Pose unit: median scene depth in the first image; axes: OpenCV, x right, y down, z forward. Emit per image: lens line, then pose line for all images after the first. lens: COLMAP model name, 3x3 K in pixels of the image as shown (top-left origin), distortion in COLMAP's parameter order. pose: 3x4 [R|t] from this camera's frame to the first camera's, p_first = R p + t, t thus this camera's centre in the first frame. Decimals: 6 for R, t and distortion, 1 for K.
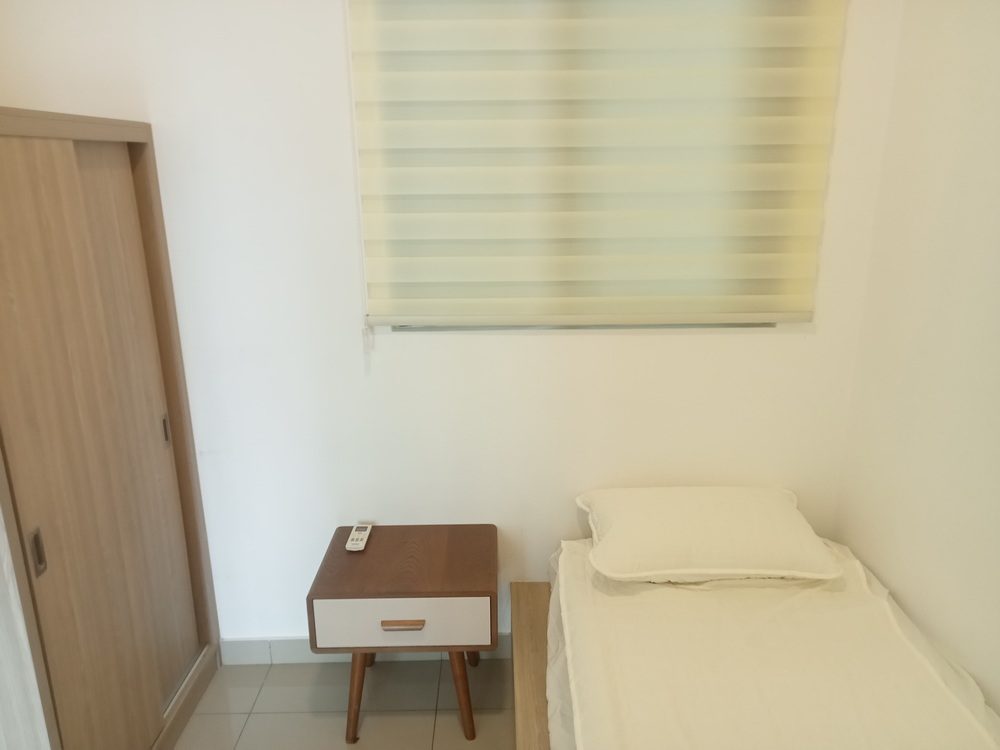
lens RADIAL K [[741.8, 0, 500.0], [0, 741.8, 375.0], [0, 0, 1]] dist [0.033456, 0.004692]
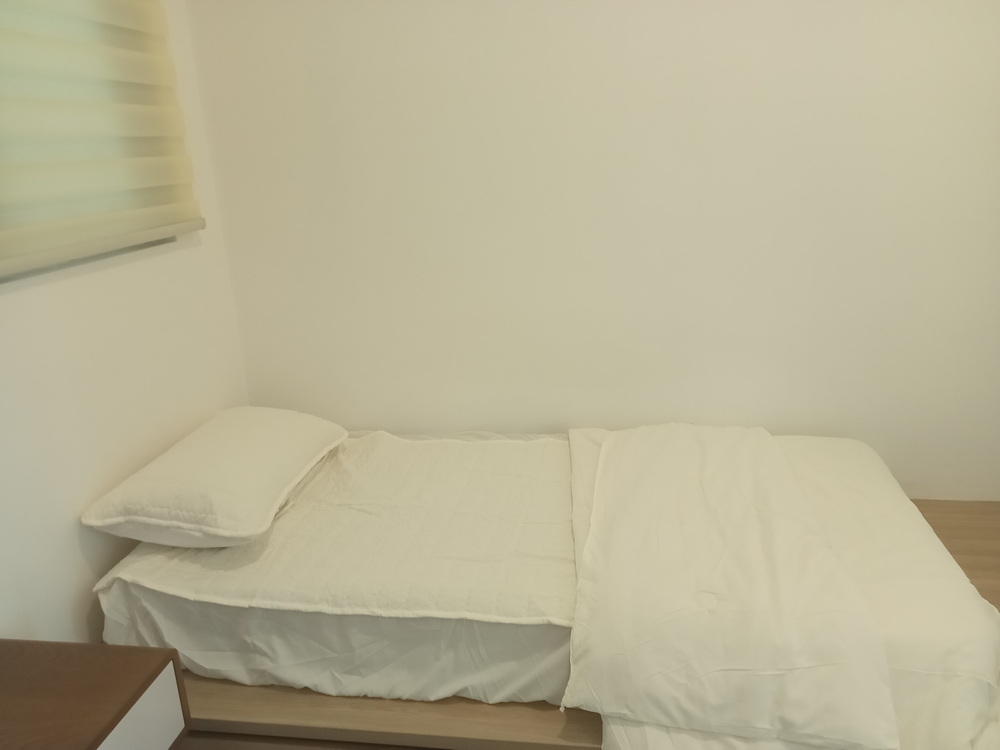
lens RADIAL K [[739.2, 0, 514.9], [0, 739.2, 371.3], [0, 0, 1]] dist [0.061081, -0.064680]
pose [[0.140471, -0.296433, 0.944667, -0.519925], [0.305952, 0.920425, 0.243331, -0.013705], [-0.941627, 0.254842, 0.219987, 0.477941]]
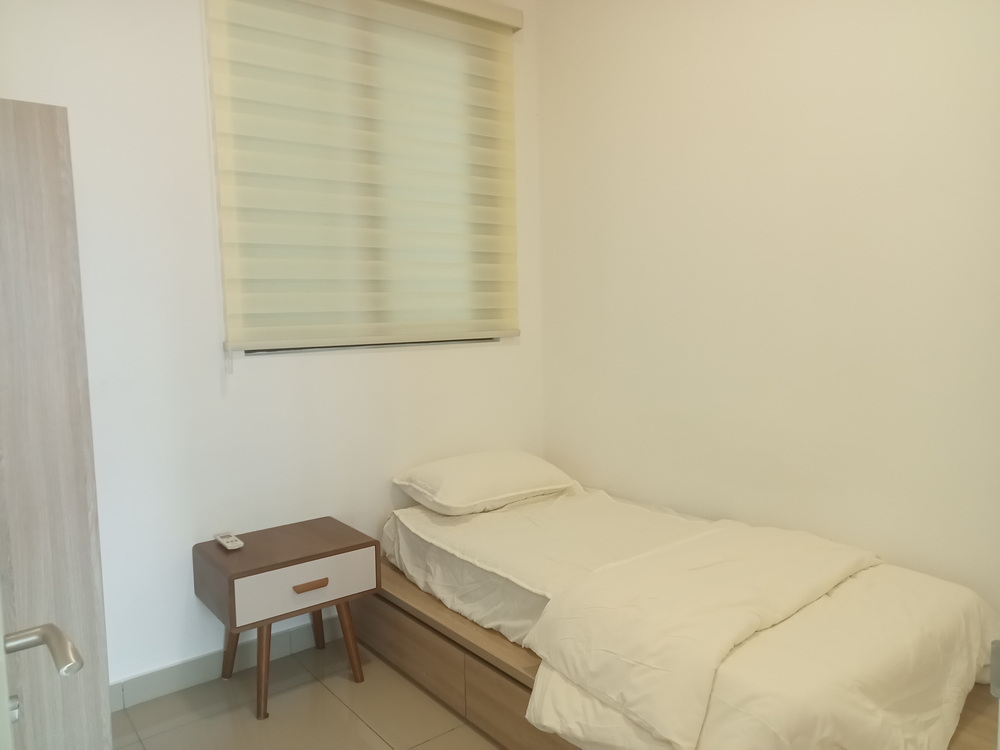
lens RADIAL K [[739.2, 0, 514.9], [0, 739.2, 371.3], [0, 0, 1]] dist [0.061081, -0.064680]
pose [[0.783011, -0.061681, 0.618942, -0.576820], [0.178264, 0.975583, -0.128296, 0.207225], [-0.595916, 0.210792, 0.774888, -0.183813]]
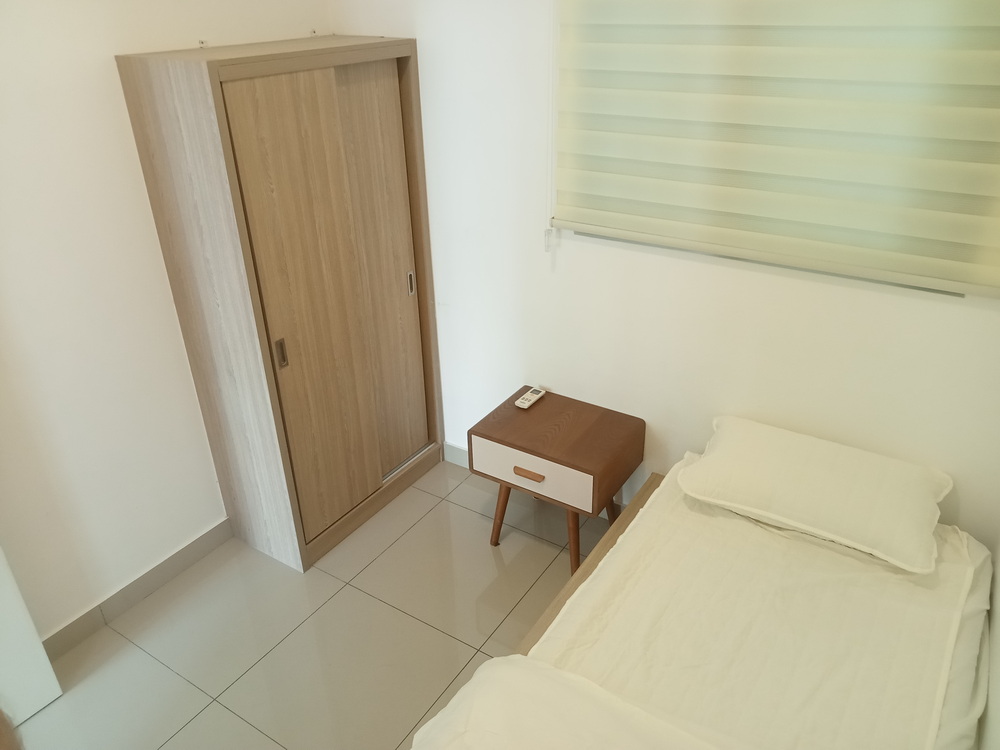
lens RADIAL K [[739.2, 0, 514.9], [0, 739.2, 371.3], [0, 0, 1]] dist [0.061081, -0.064680]
pose [[0.839657, 0.250041, -0.482136, 0.400448], [-0.144540, 0.958583, 0.245411, -0.130899], [0.523530, -0.136373, 0.841022, -0.035260]]
